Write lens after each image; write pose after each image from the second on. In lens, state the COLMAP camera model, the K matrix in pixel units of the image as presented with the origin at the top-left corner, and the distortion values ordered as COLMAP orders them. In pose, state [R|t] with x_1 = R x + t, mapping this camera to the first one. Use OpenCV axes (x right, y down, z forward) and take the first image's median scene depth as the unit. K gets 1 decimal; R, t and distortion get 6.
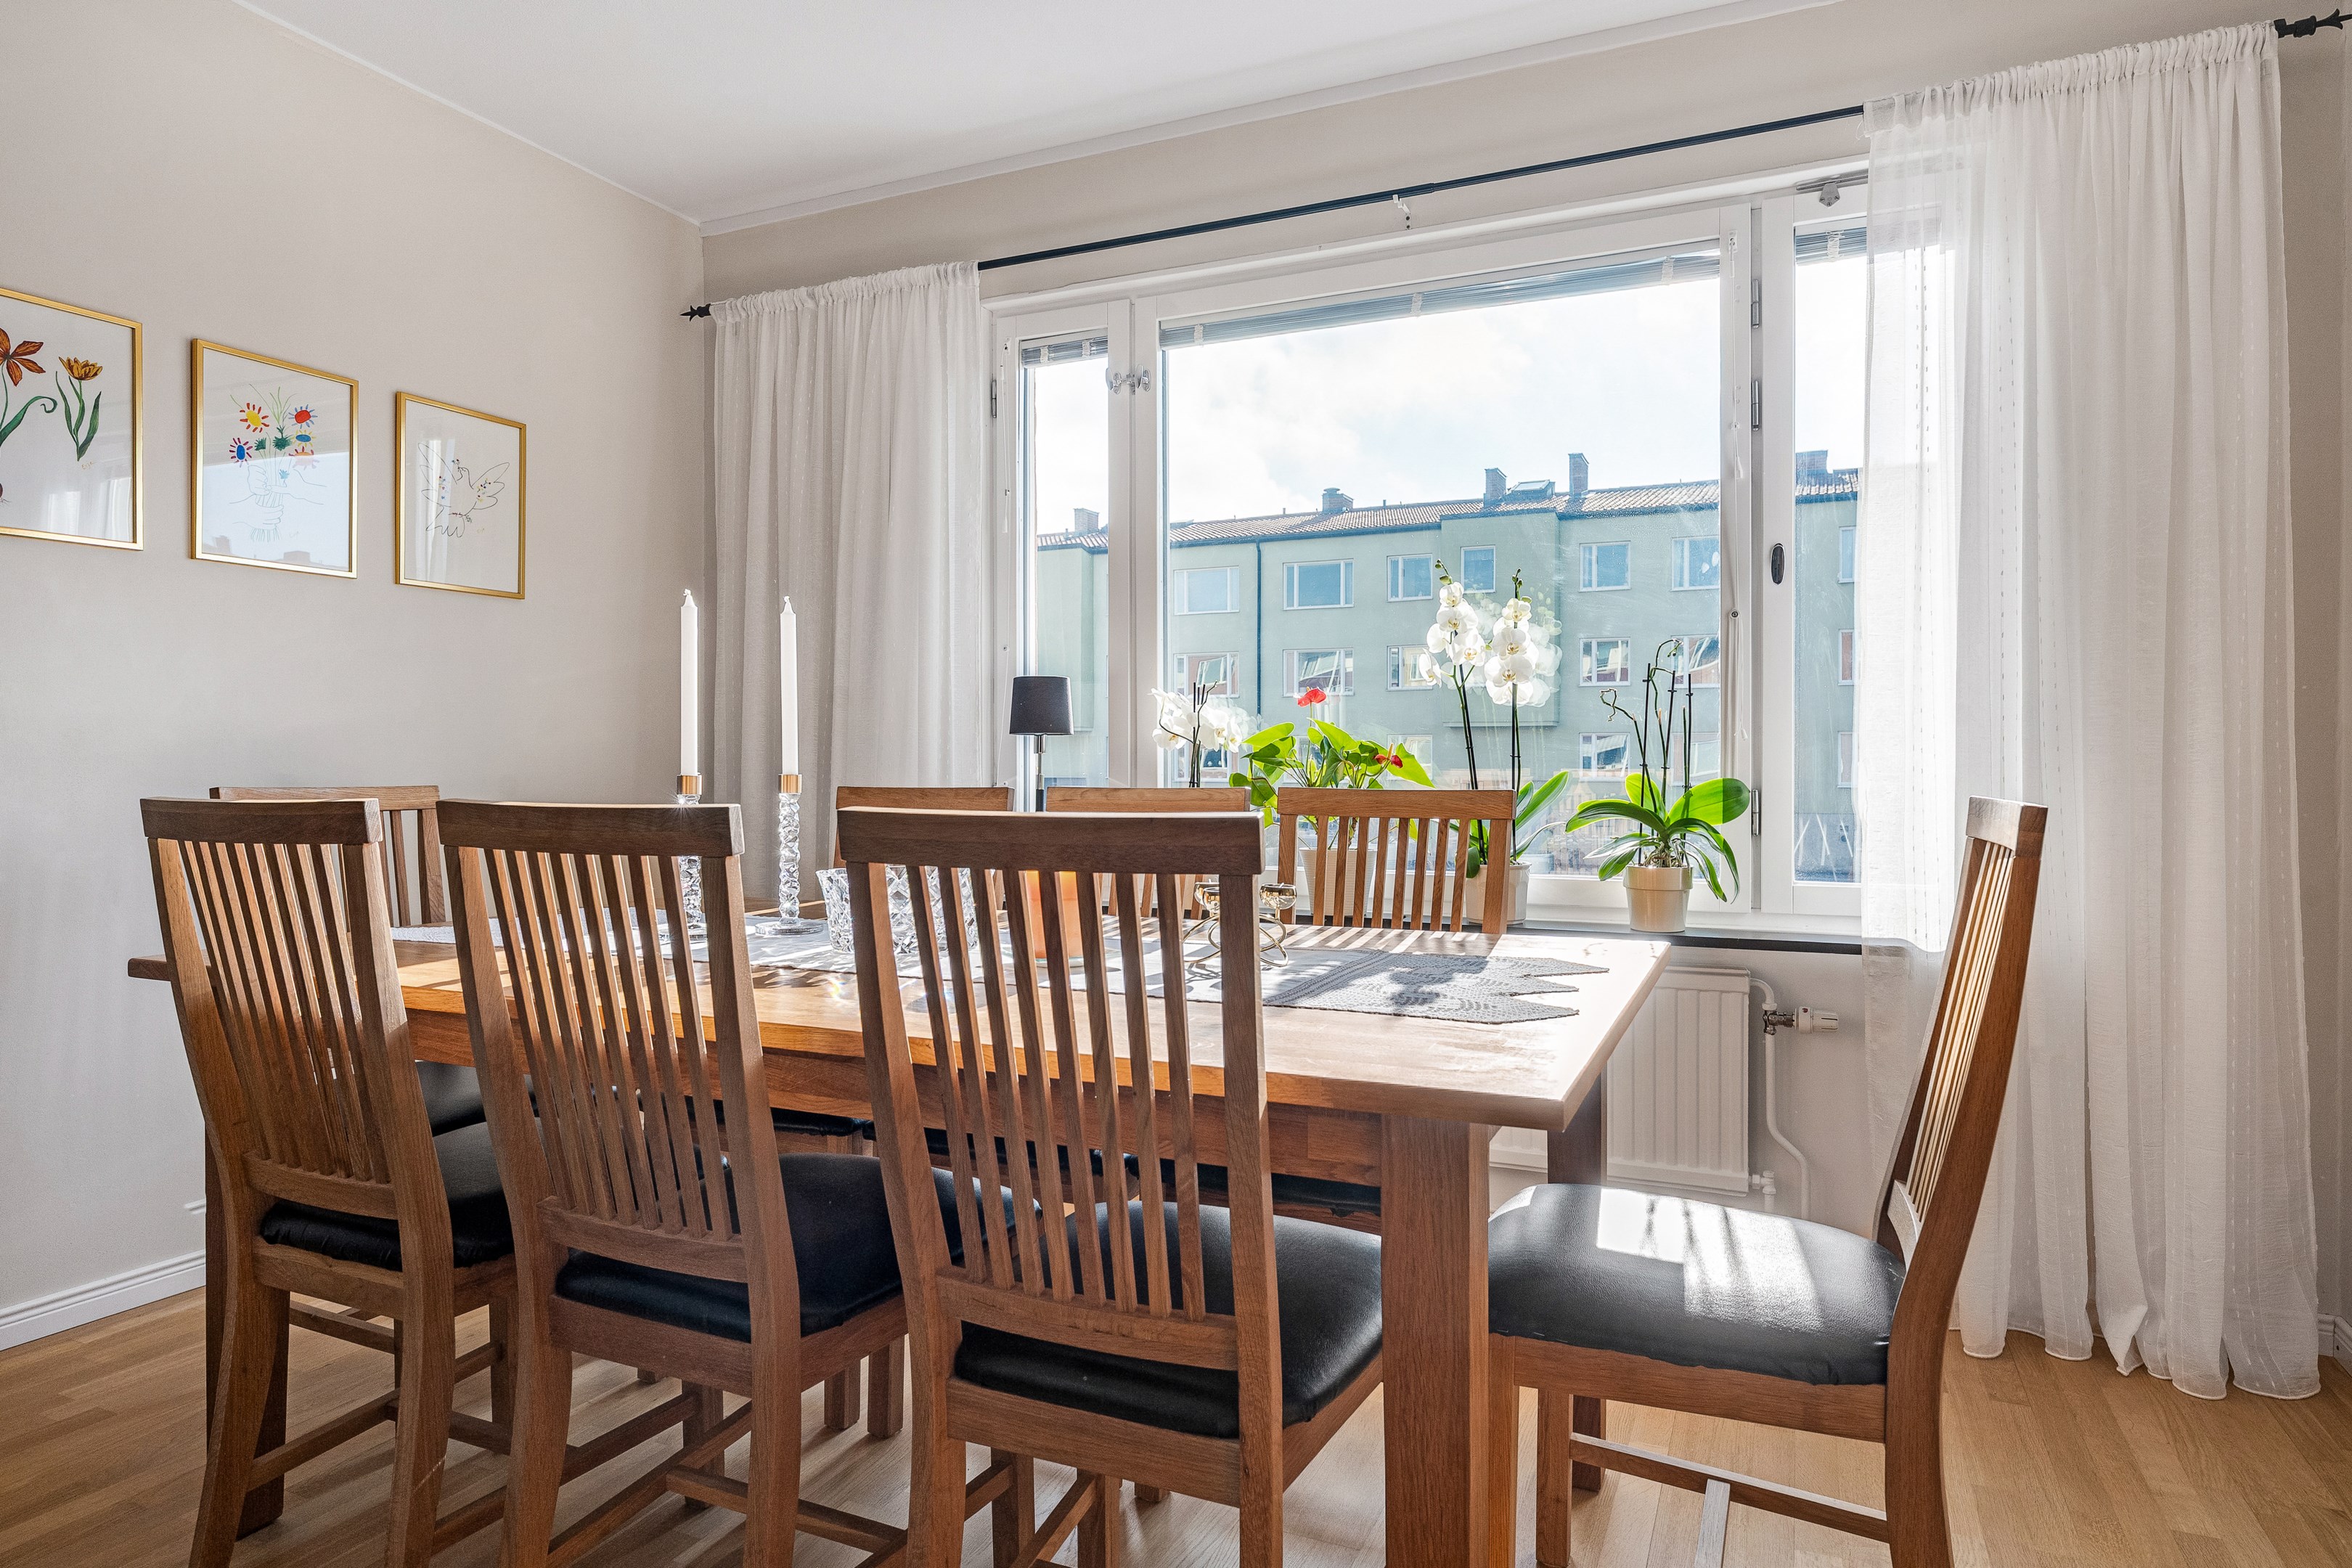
lens RADIAL K [[1384.7, 0, 1170.0], [0, 1384.7, 775.4], [0, 0, 1]] dist [-0.000927, 0.001063]
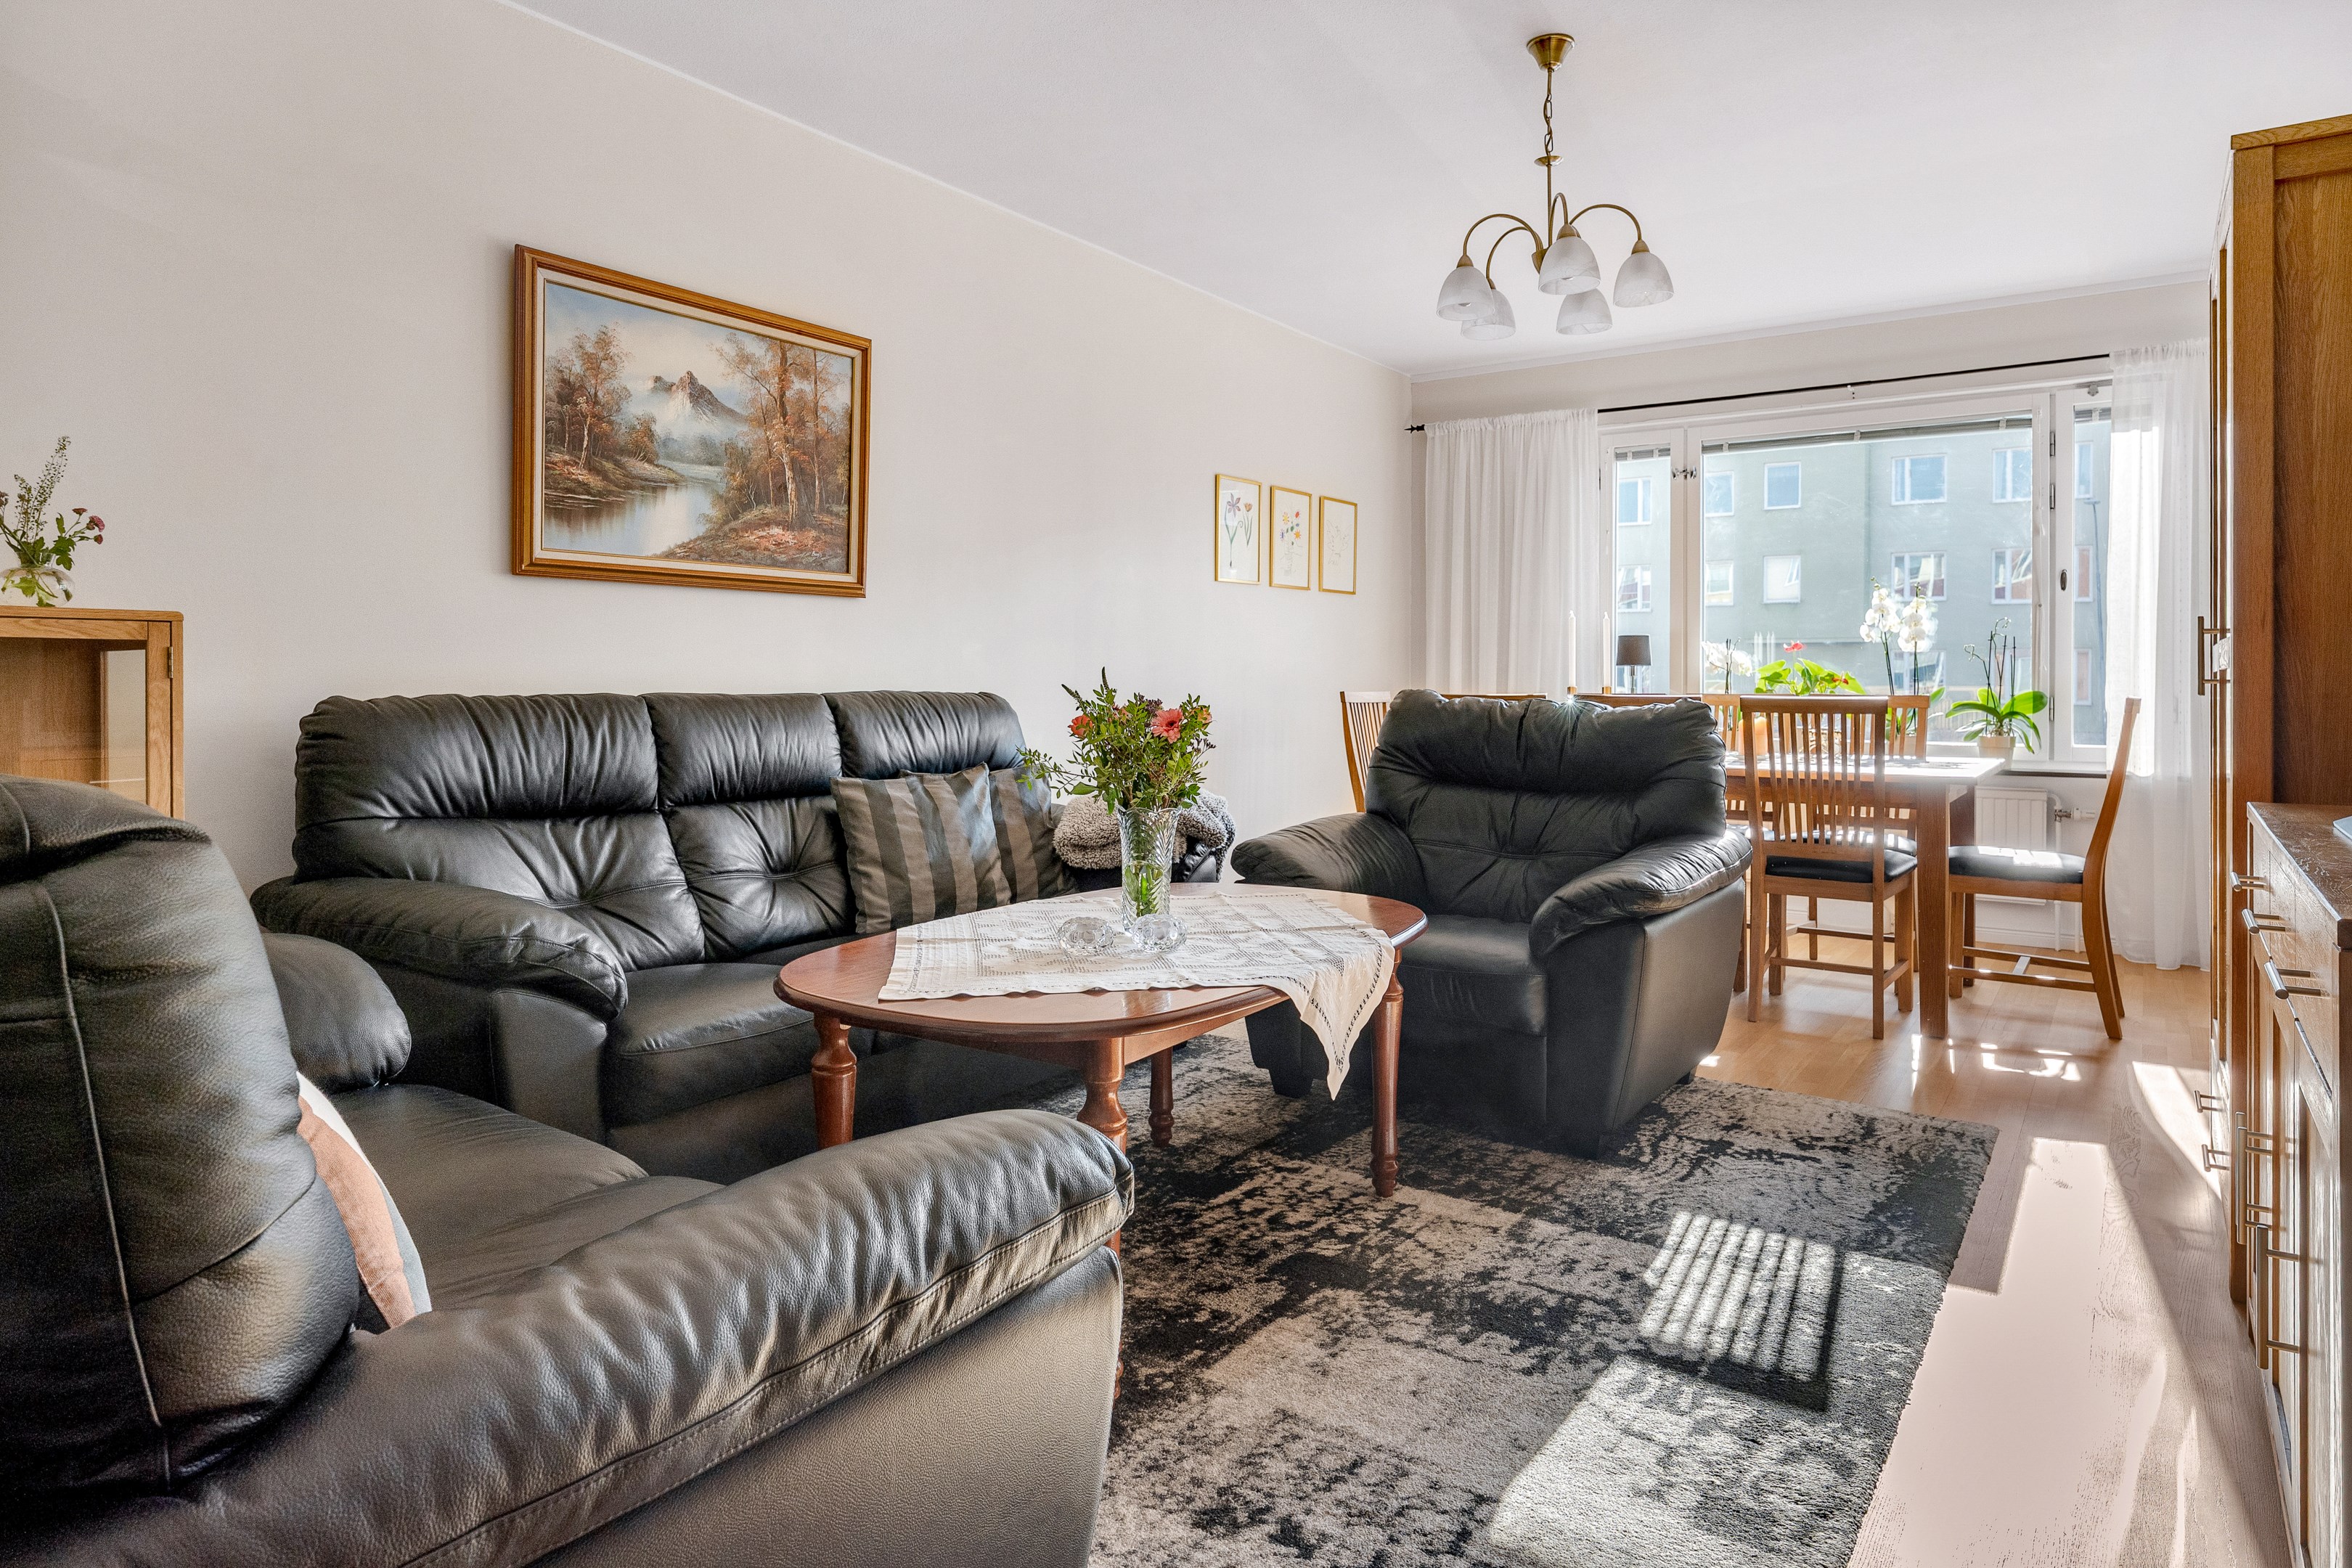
lens RADIAL K [[1422.2, 0, 1180.3], [0, 1422.2, 686.2], [0, 0, 1]] dist [-0.004727, -0.003121]
pose [[0.985588, 0.003877, -0.169119, -0.430776], [-0.003960, 0.999992, -0.000152, 0.000591], [0.169117, 0.000820, 0.985596, -1.133259]]
